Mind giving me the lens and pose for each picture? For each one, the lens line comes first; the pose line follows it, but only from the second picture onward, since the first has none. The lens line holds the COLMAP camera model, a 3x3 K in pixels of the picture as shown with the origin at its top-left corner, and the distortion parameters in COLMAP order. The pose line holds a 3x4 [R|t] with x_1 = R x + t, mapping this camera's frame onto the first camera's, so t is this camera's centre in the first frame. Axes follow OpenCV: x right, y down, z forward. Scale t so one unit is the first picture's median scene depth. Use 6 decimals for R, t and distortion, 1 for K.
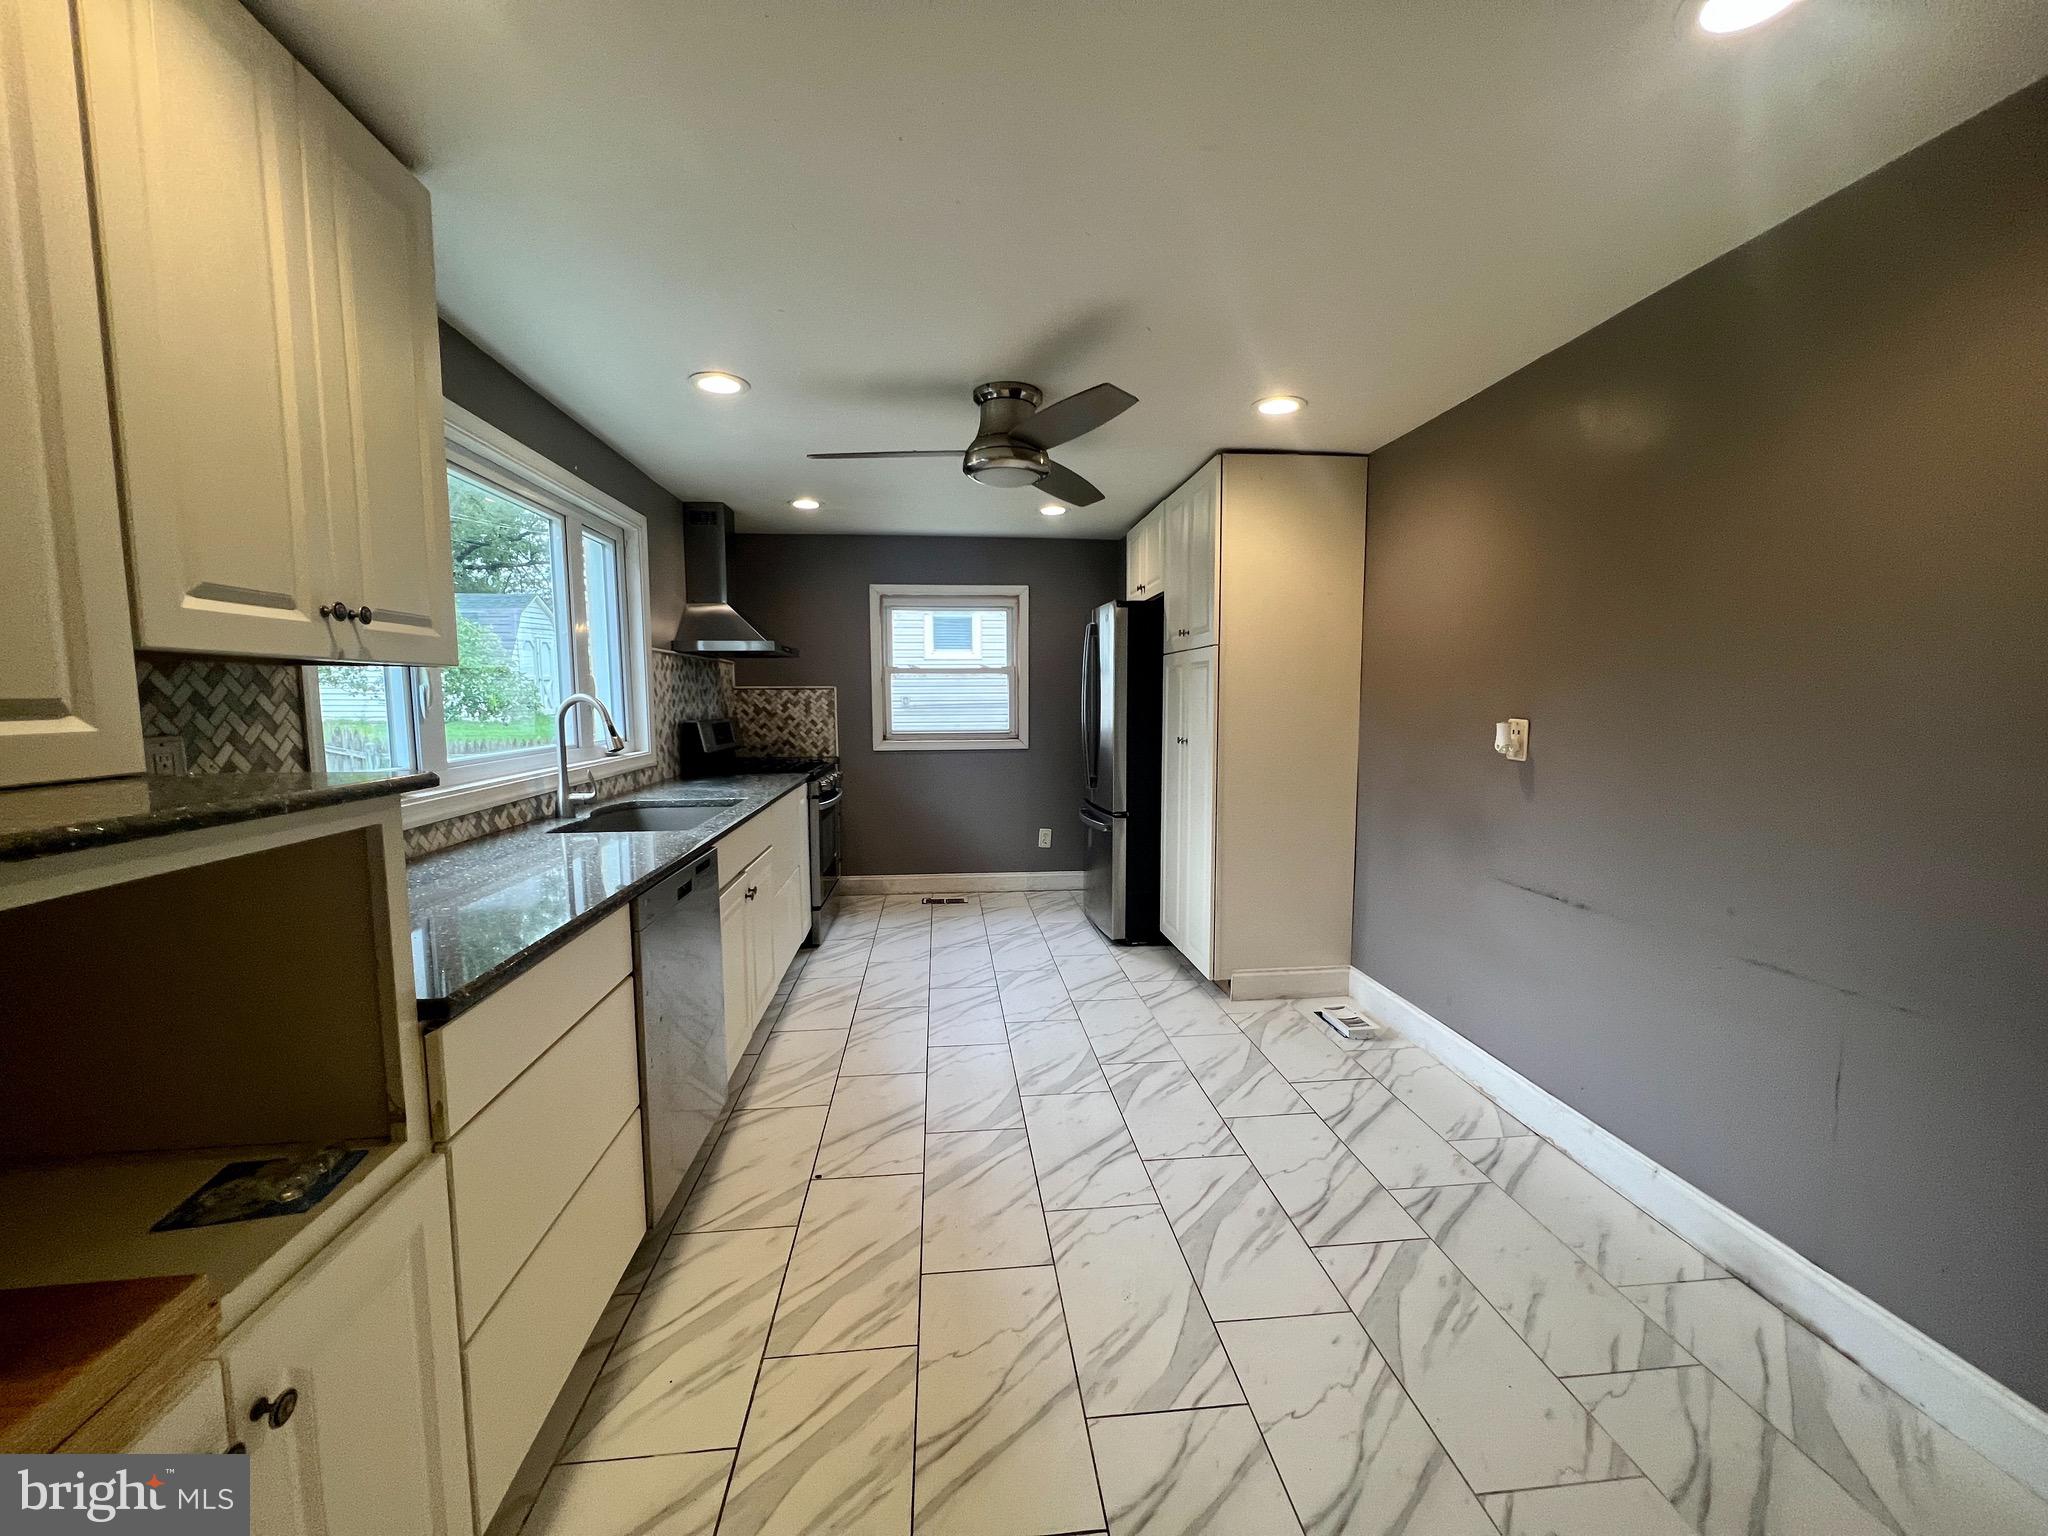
lens RADIAL K [[820.9, 0, 1025.7], [0, 820.9, 775.0], [0, 0, 1]] dist [0.000801, 0.000296]
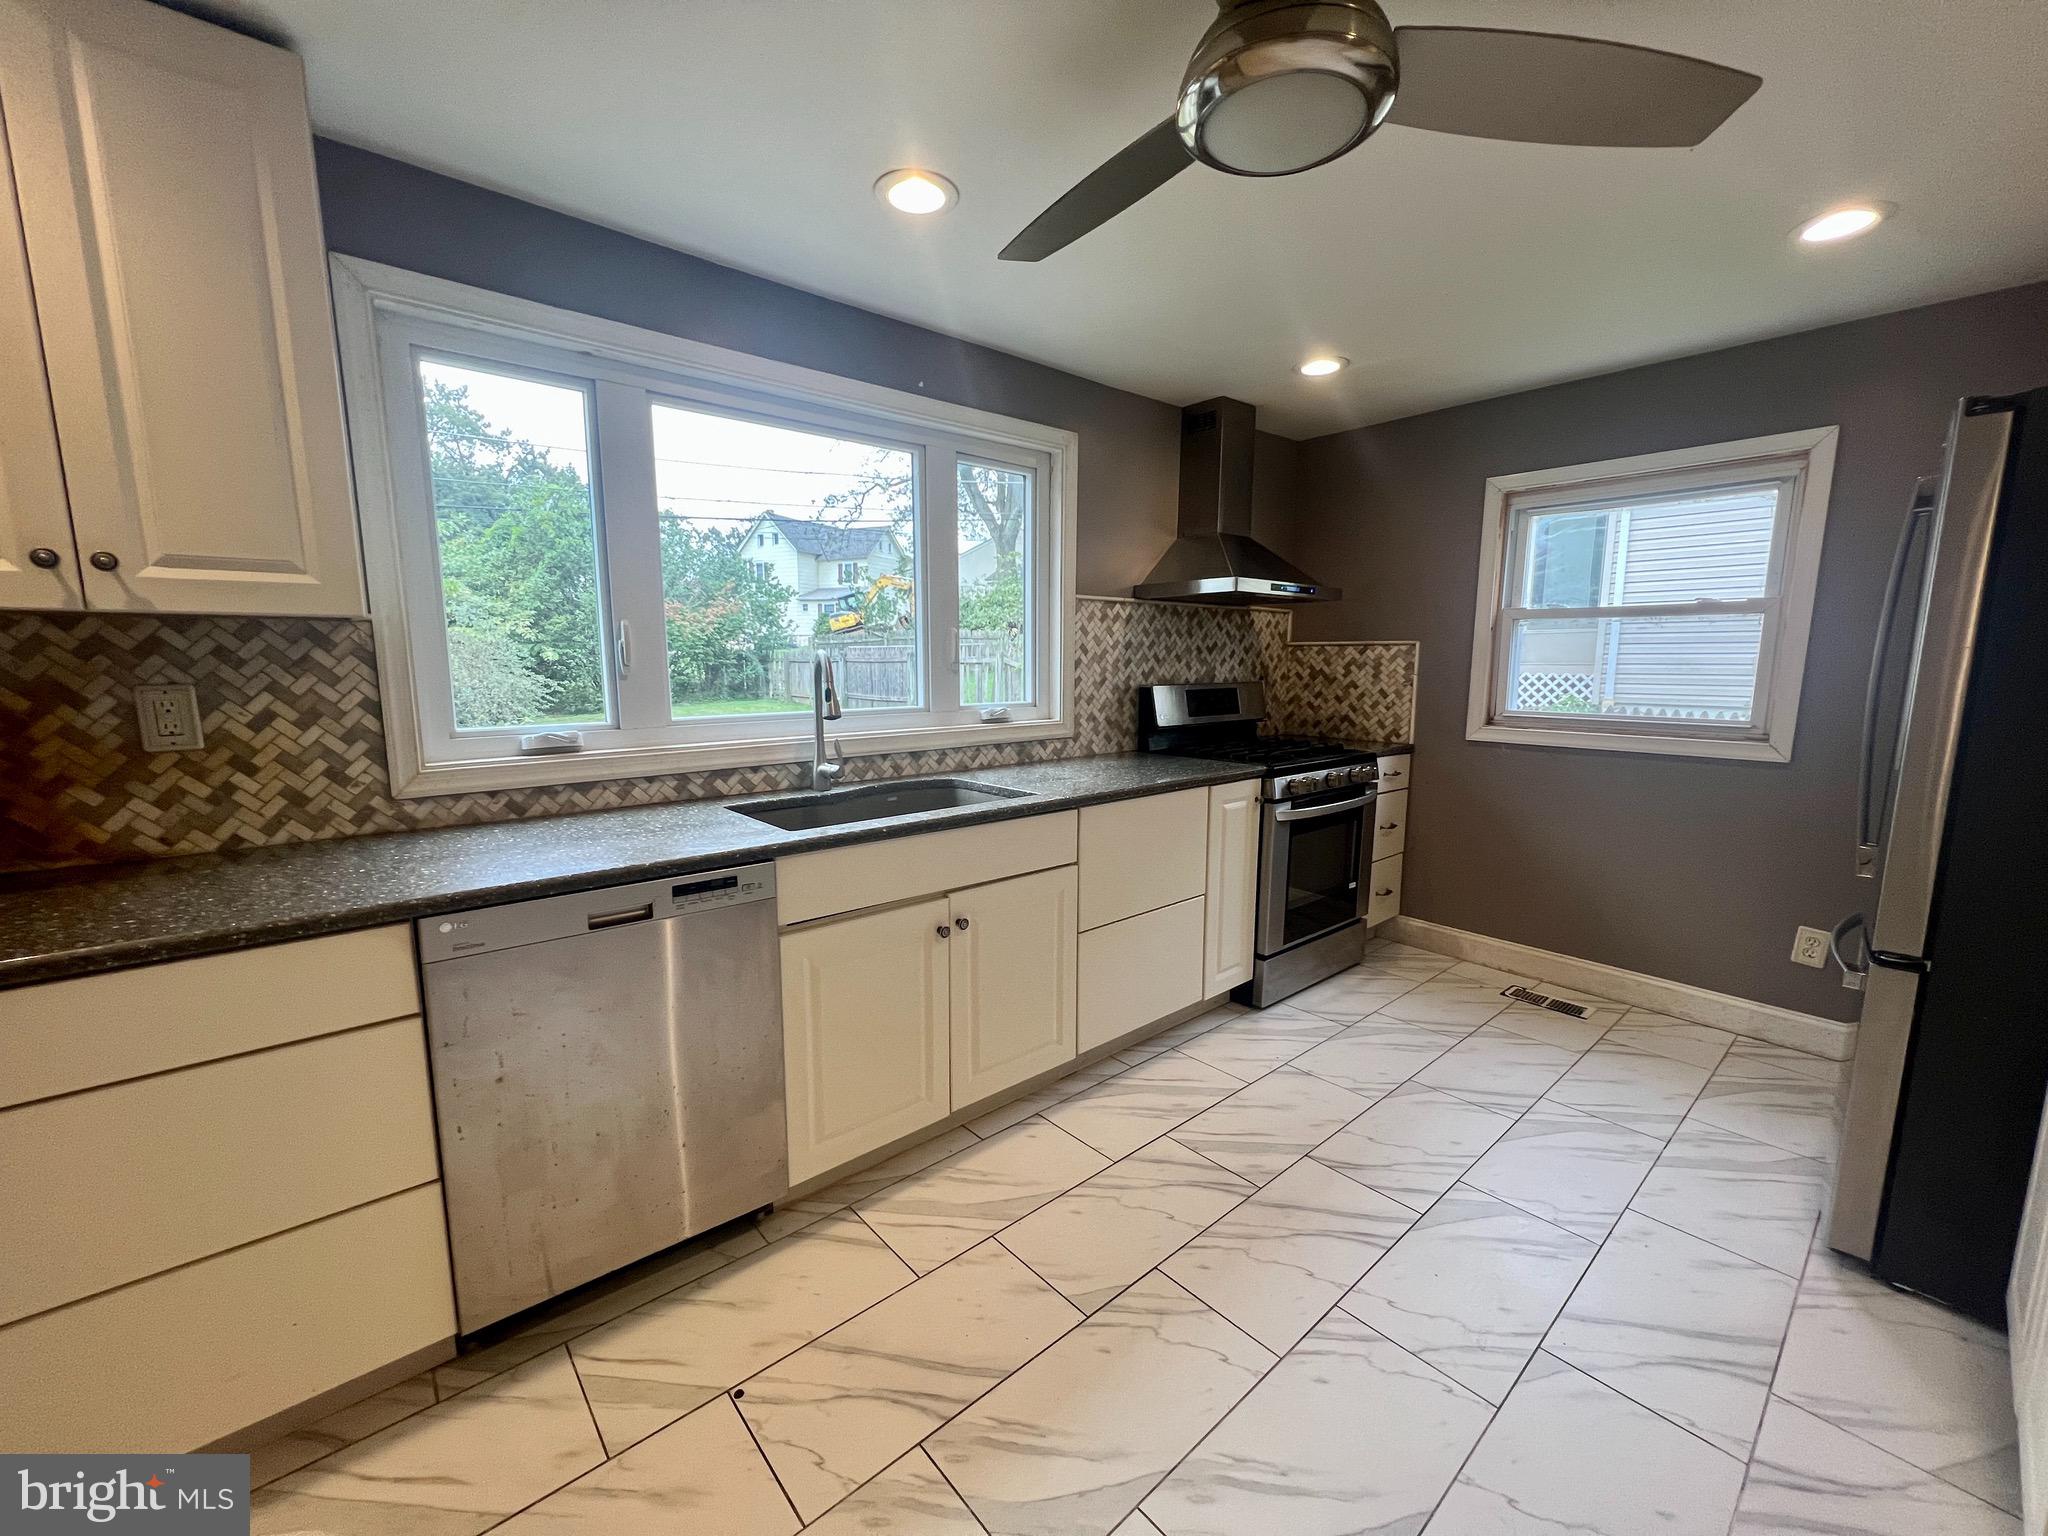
lens RADIAL K [[820.9, 0, 1025.7], [0, 820.9, 775.0], [0, 0, 1]] dist [0.000801, 0.000296]
pose [[0.571311, 0.122768, -0.811500, 0.182512], [-0.083156, 0.992320, 0.091580, -0.040574], [0.816510, 0.015160, 0.577132, 0.422447]]
